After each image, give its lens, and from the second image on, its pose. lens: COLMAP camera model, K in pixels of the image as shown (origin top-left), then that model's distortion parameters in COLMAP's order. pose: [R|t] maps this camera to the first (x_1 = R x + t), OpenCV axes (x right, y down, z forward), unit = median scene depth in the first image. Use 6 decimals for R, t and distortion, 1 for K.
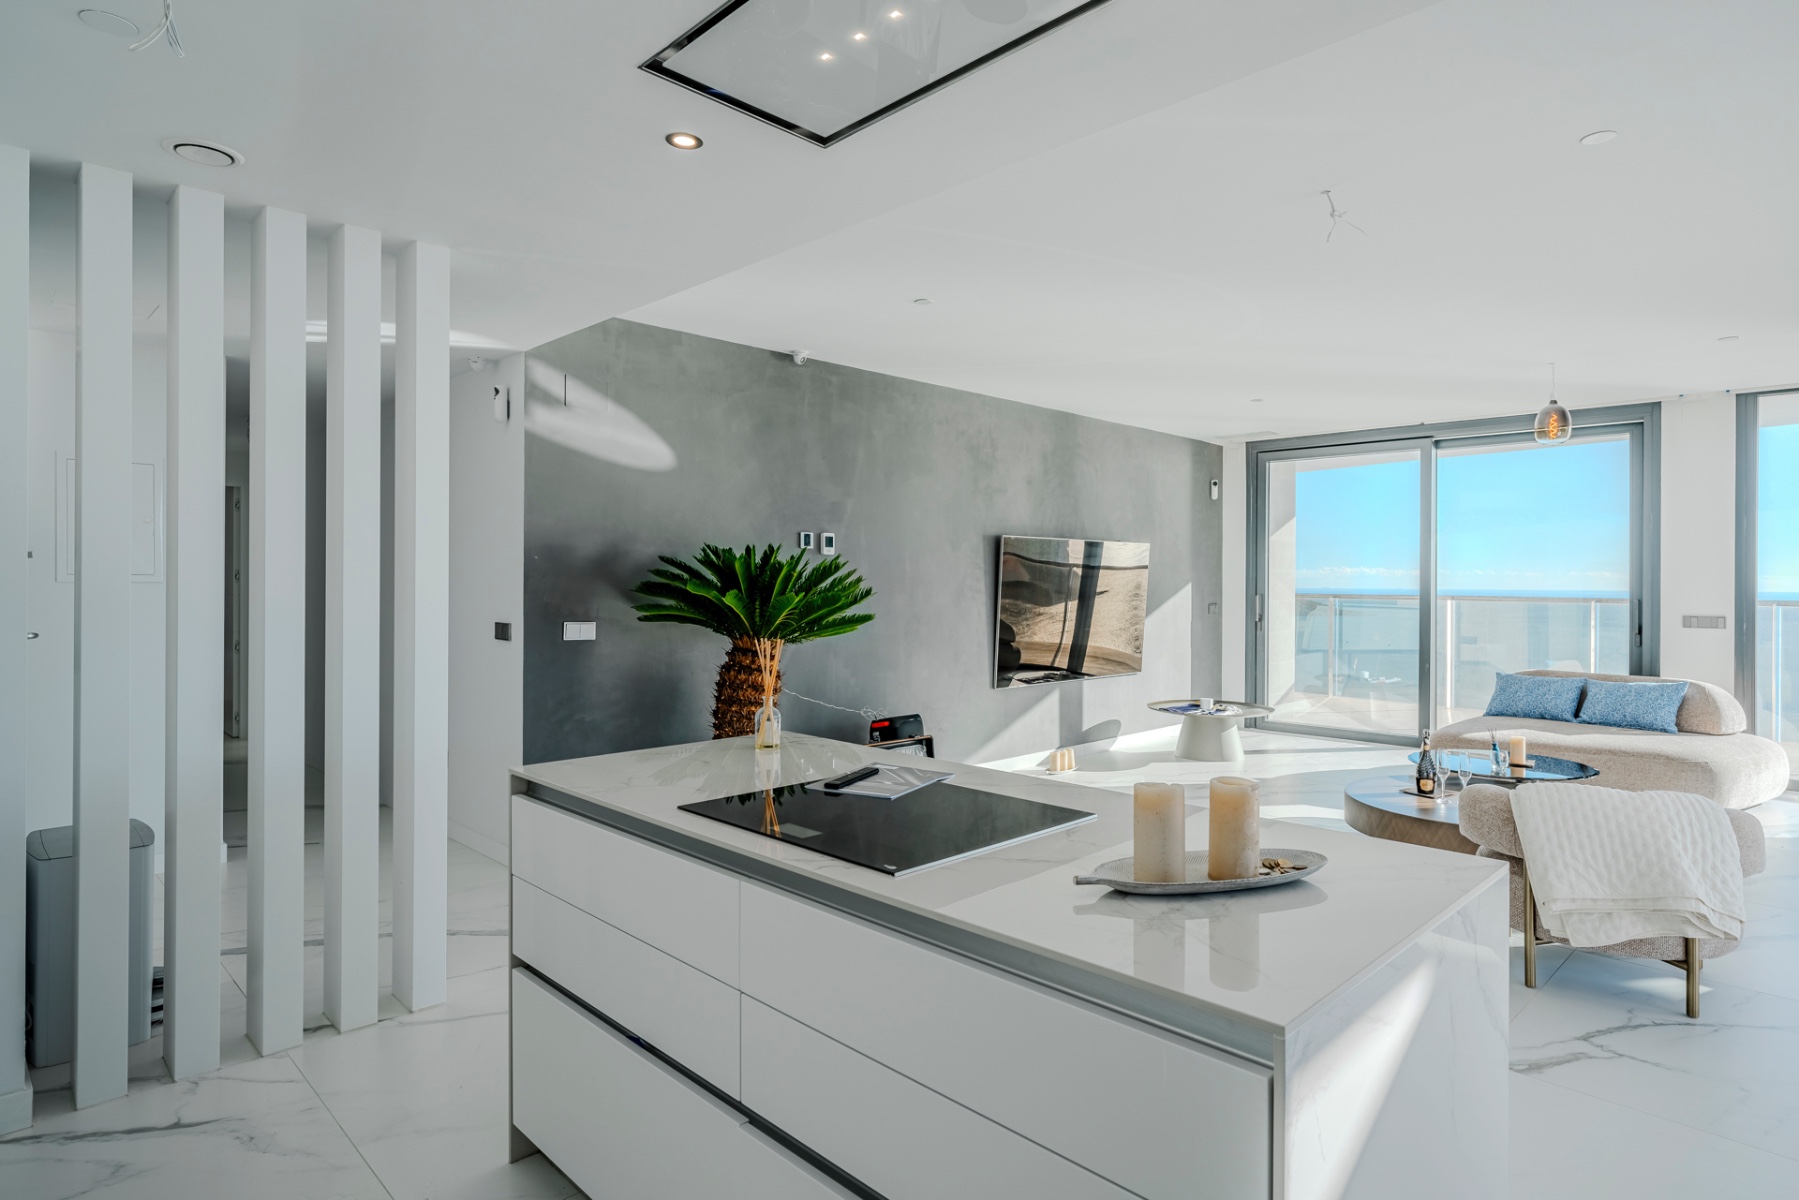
lens RADIAL K [[980.9, 0, 906.5], [0, 980.9, 576.3], [0, 0, 1]] dist [0.000385, 0.003658]
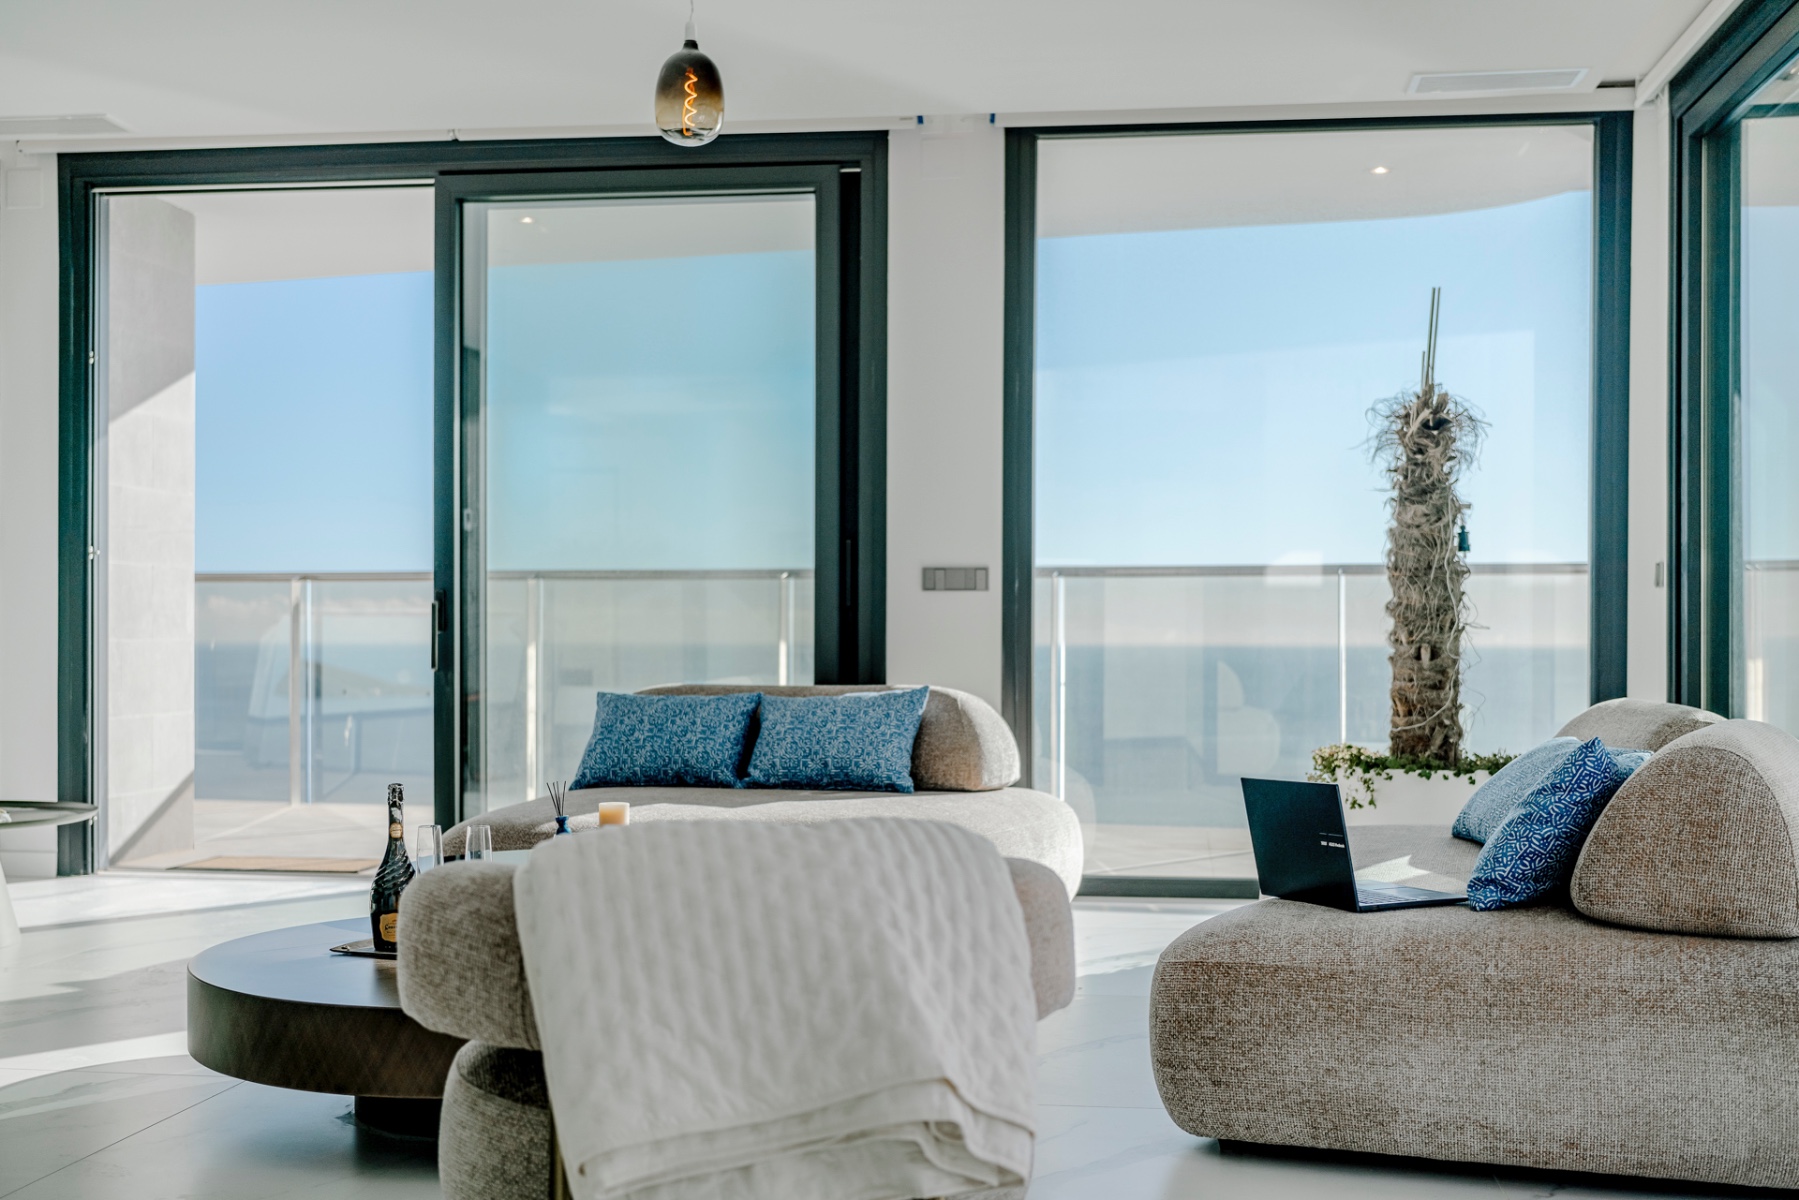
lens RADIAL K [[2077.8, 0, 889.3], [0, 2077.8, 650.8], [0, 0, 1]] dist [0.003593, -0.023096]
pose [[0.795772, -0.008568, 0.605536, 0.142340], [-0.000973, 0.999881, 0.015427, 0.067914], [-0.605596, -0.012866, 0.795668, 0.176298]]
